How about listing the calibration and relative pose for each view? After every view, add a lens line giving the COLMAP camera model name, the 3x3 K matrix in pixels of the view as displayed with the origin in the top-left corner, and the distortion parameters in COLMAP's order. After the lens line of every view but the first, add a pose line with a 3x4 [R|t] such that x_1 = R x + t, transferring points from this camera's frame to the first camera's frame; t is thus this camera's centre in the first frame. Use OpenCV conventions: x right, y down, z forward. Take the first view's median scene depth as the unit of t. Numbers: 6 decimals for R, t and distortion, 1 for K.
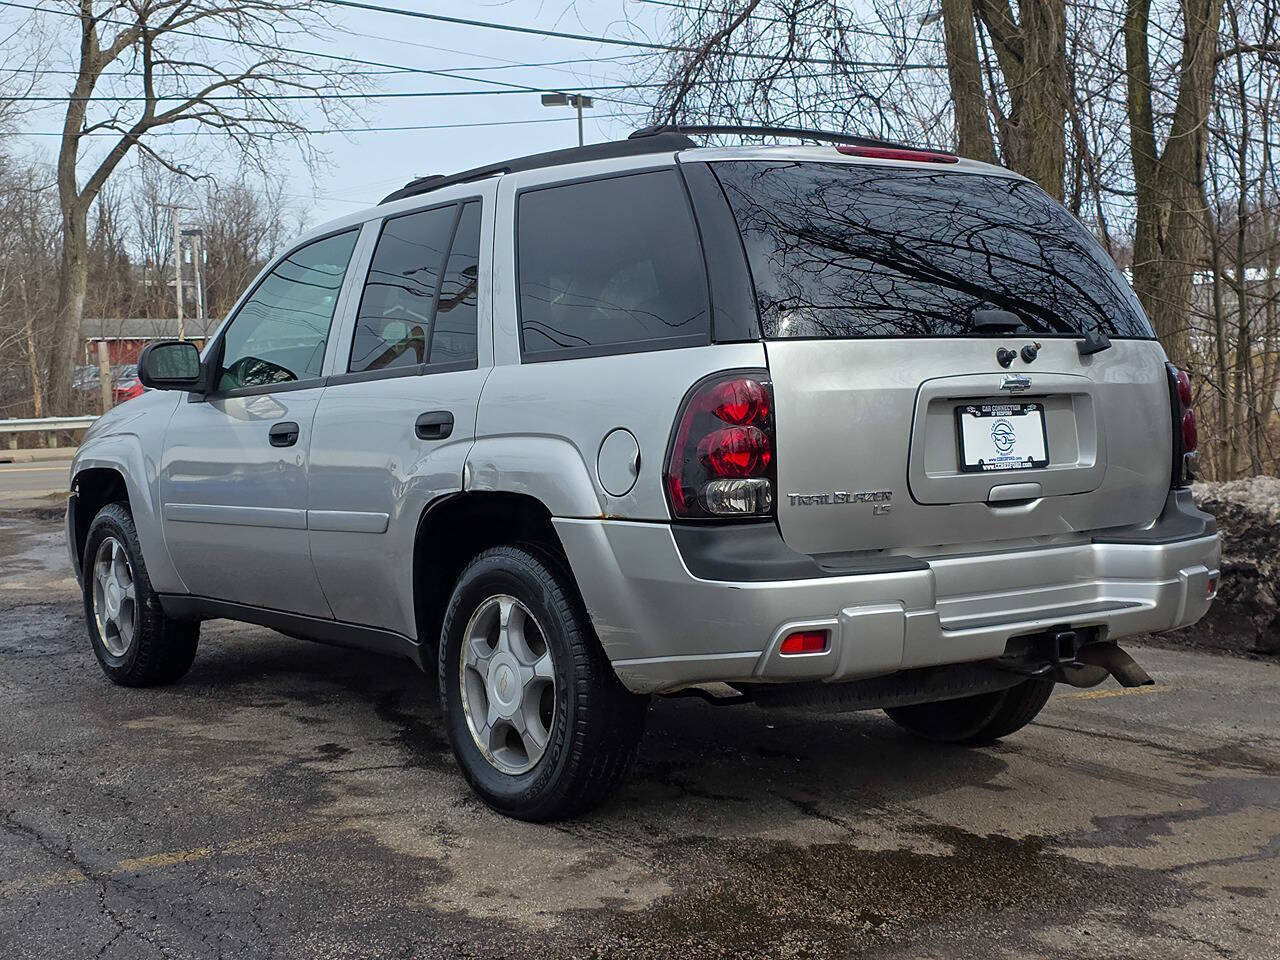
lens RADIAL K [[1497.4, 0, 593.4], [0, 1497.4, 505.7], [0, 0, 1]] dist [0.108851, -0.177157]
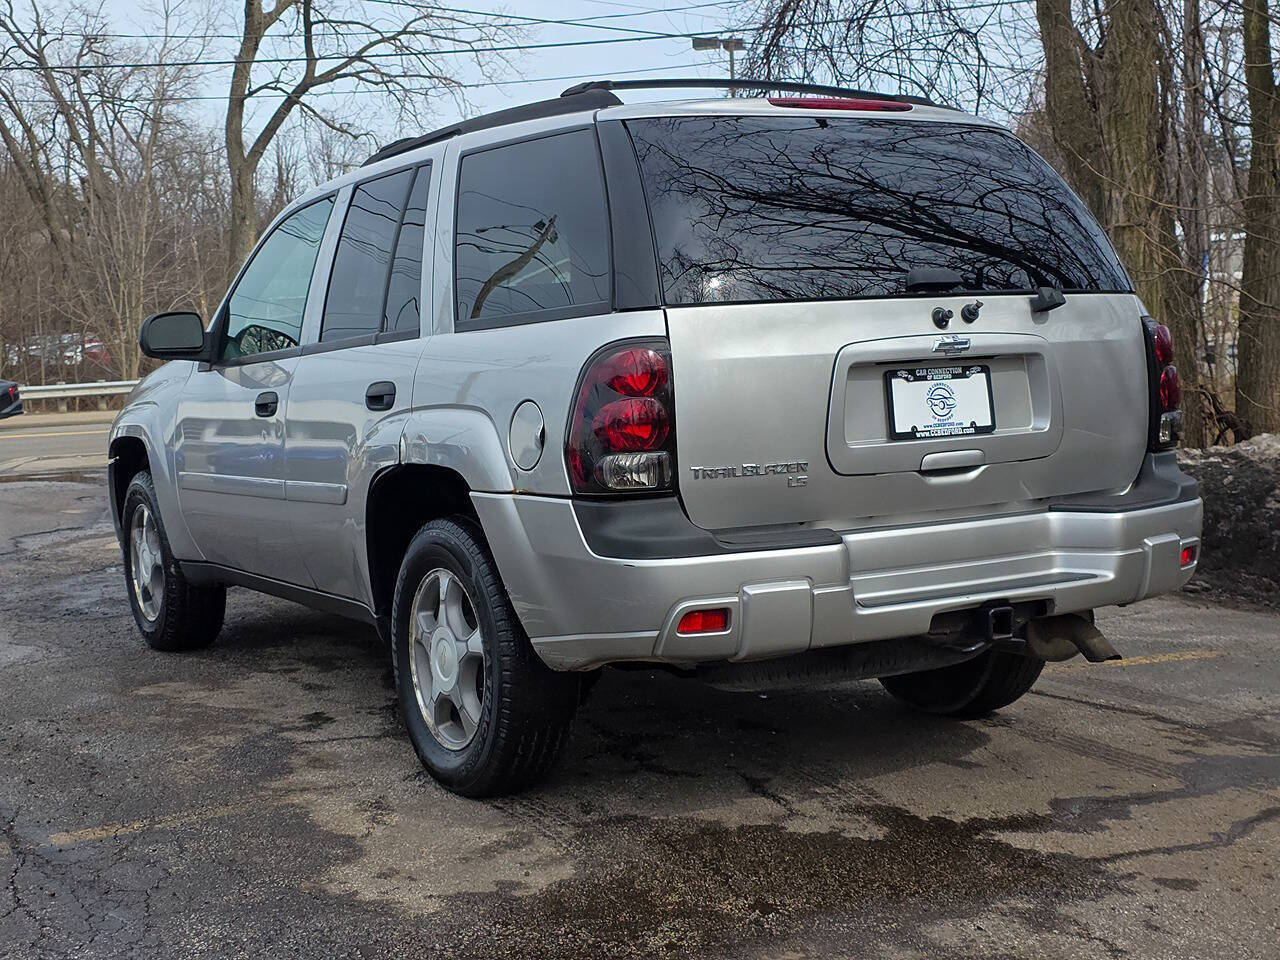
lens RADIAL K [[1497.4, 0, 593.4], [0, 1497.4, 505.7], [0, 0, 1]] dist [0.108851, -0.177157]
pose [[0.995242, -0.008471, -0.097061, 0.141605], [0.011670, 0.999406, 0.032432, -0.013191], [0.096728, -0.033410, 0.994750, 0.032270]]
